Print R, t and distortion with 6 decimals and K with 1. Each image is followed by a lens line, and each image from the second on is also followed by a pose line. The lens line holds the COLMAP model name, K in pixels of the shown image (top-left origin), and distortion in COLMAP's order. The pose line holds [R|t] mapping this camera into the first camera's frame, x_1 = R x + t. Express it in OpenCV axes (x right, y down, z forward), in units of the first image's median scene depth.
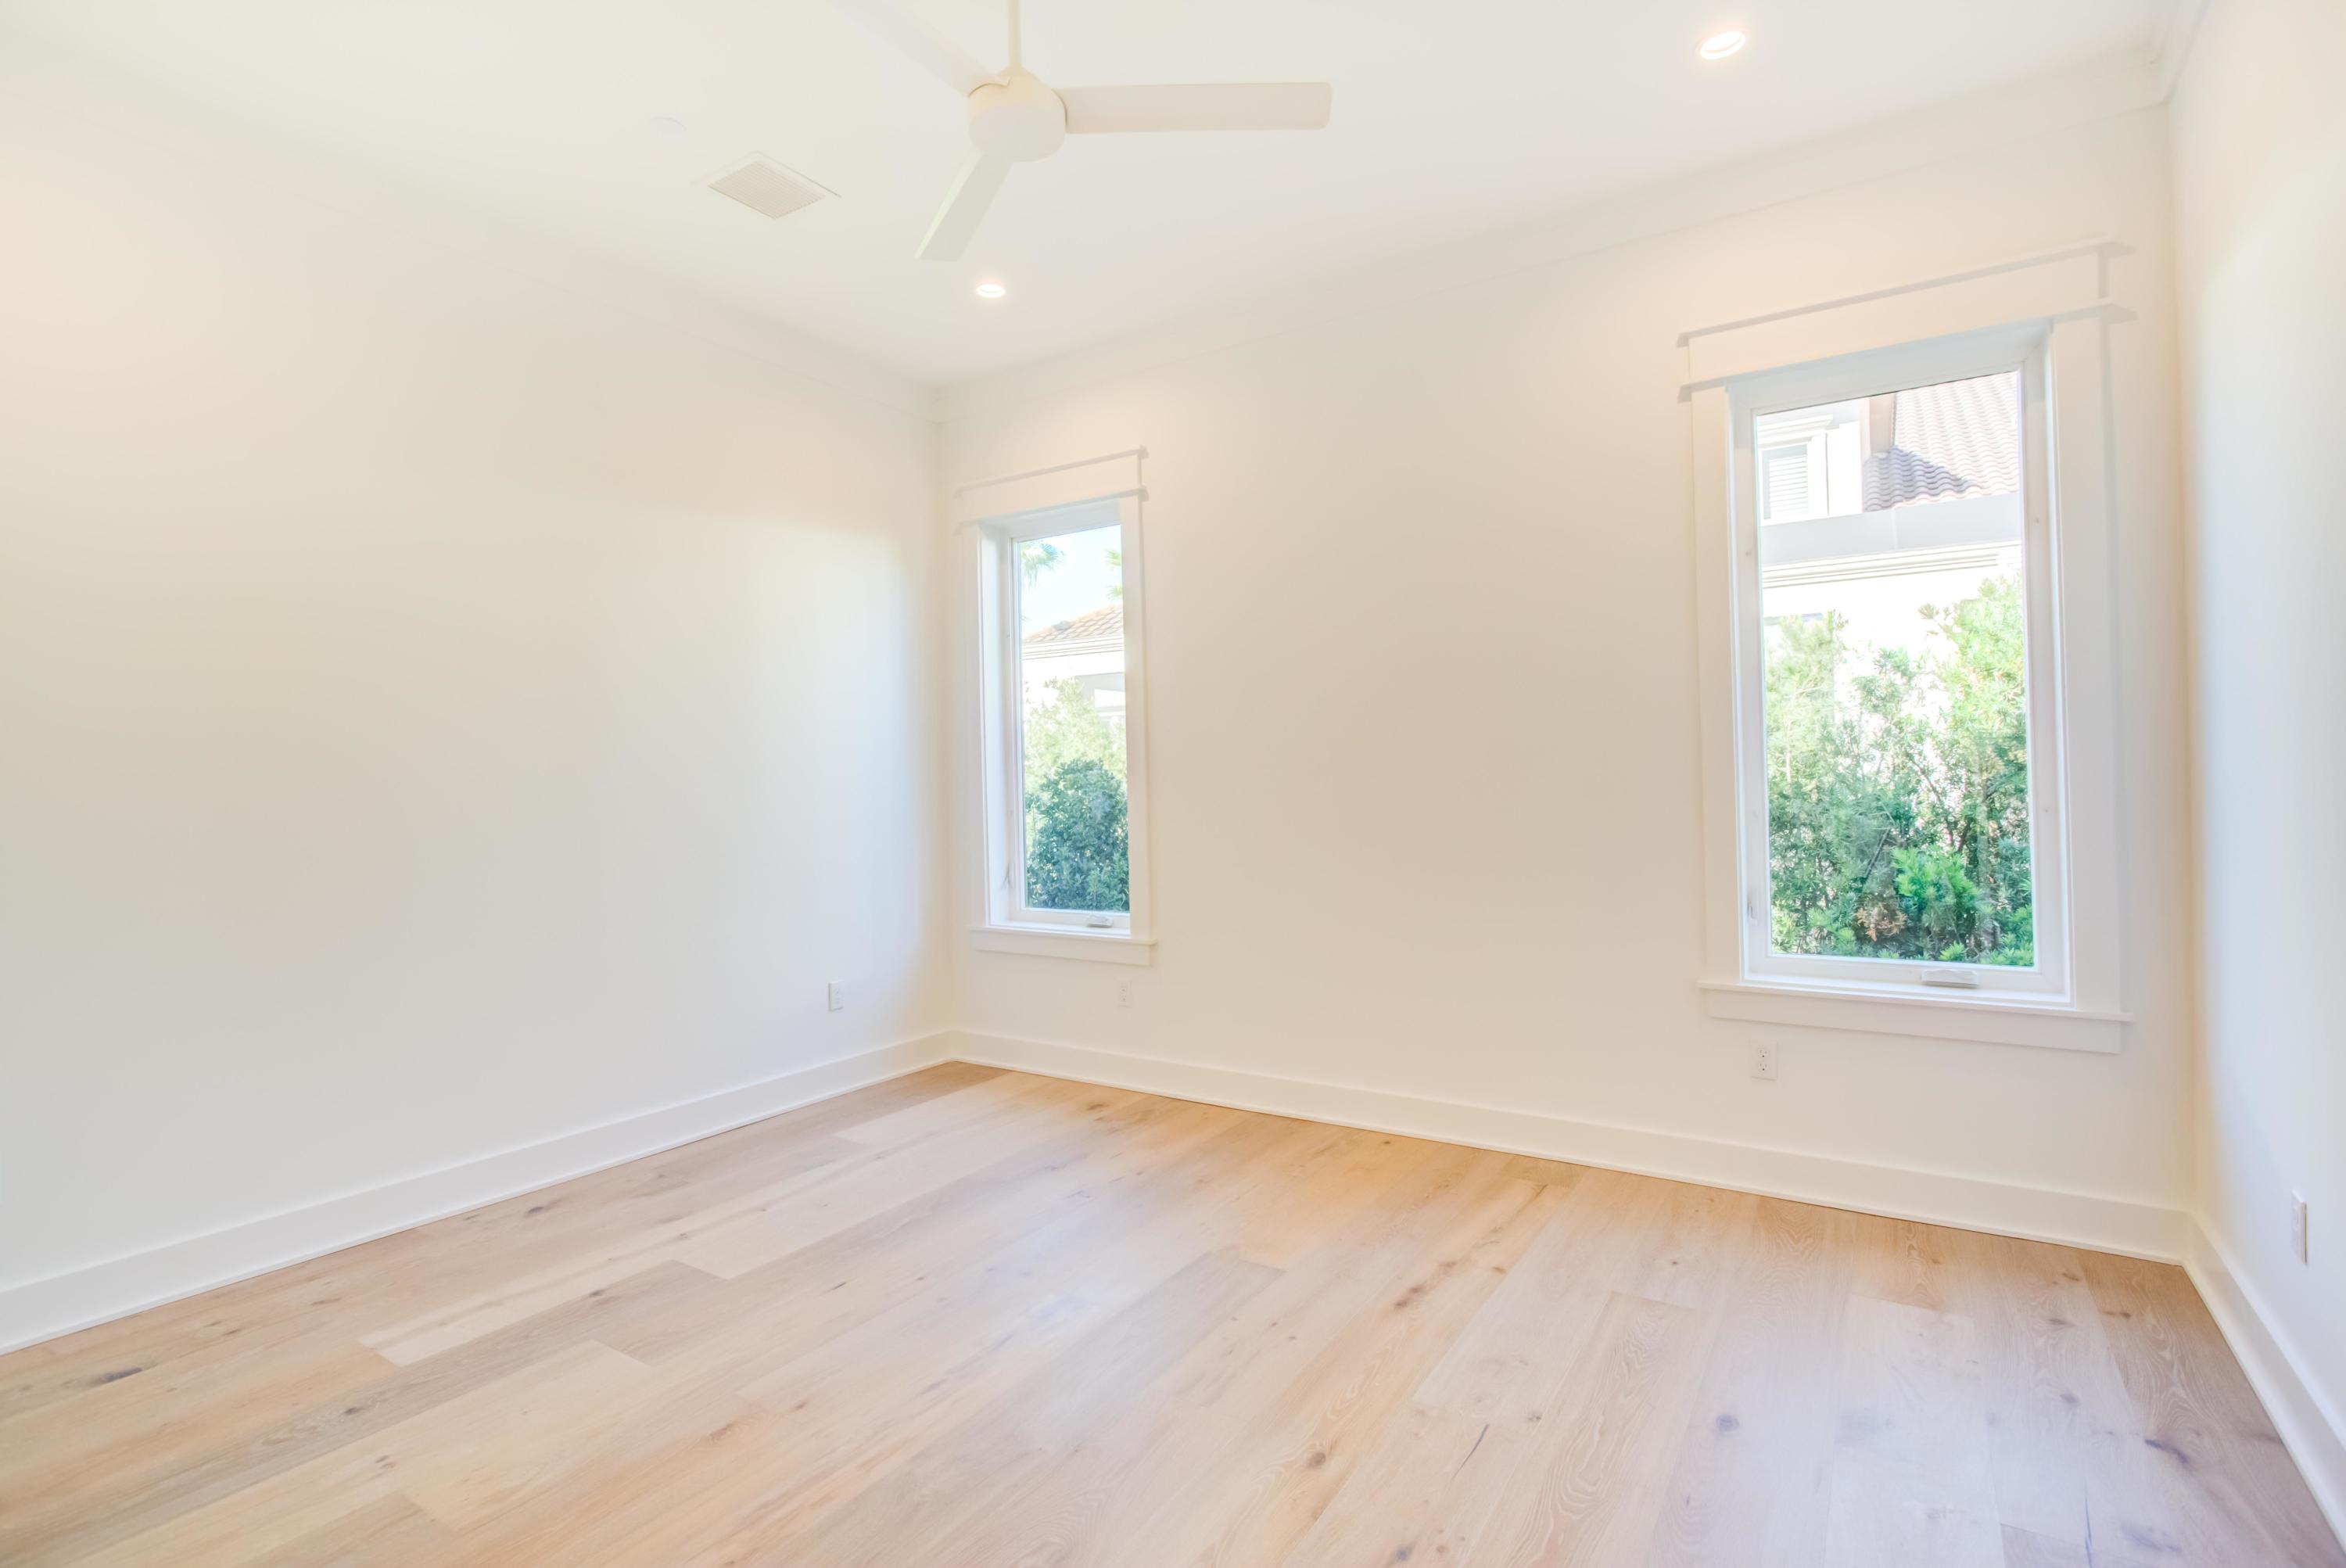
lens RADIAL K [[1122.0, 0, 1160.2], [0, 1122.0, 776.9], [0, 0, 1]] dist [-0.016415, 0.008909]
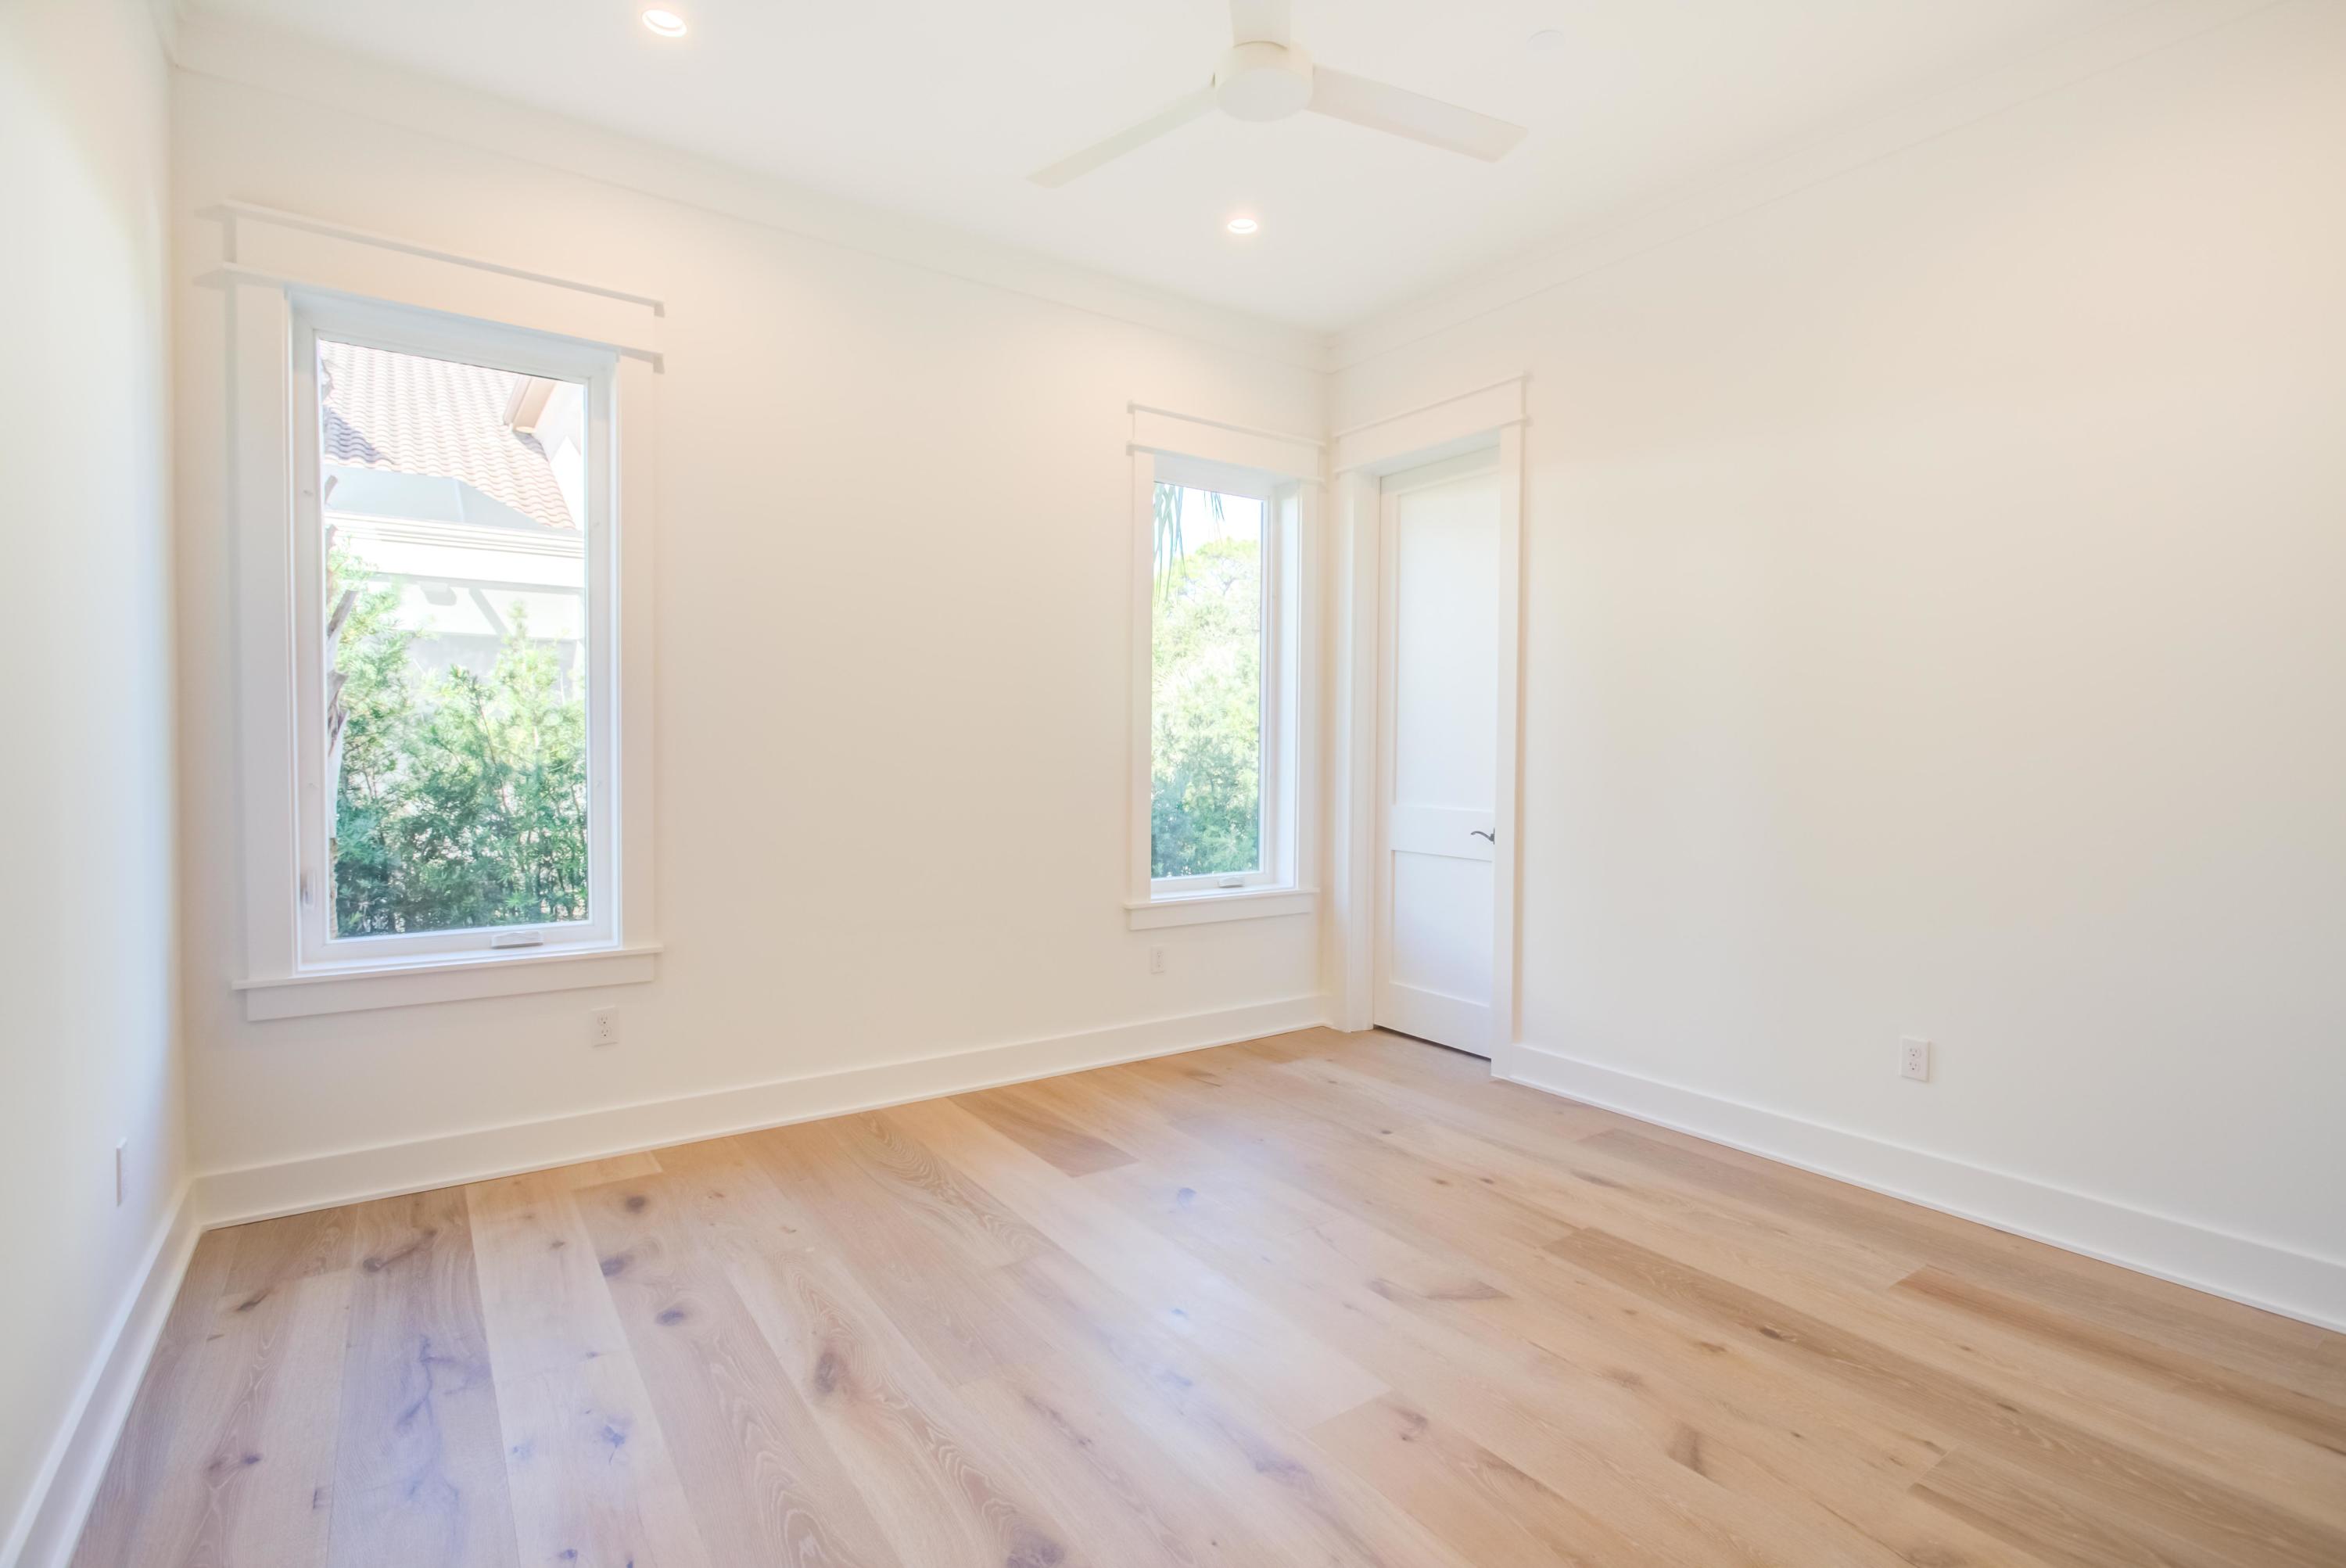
lens RADIAL K [[1122.0, 0, 1160.2], [0, 1122.0, 776.9], [0, 0, 1]] dist [-0.016415, 0.008909]
pose [[0.368325, -0.002150, 0.929695, -0.567102], [-0.021638, 0.999707, 0.010884, 0.013283], [-0.929445, -0.024126, 0.368170, 0.385362]]
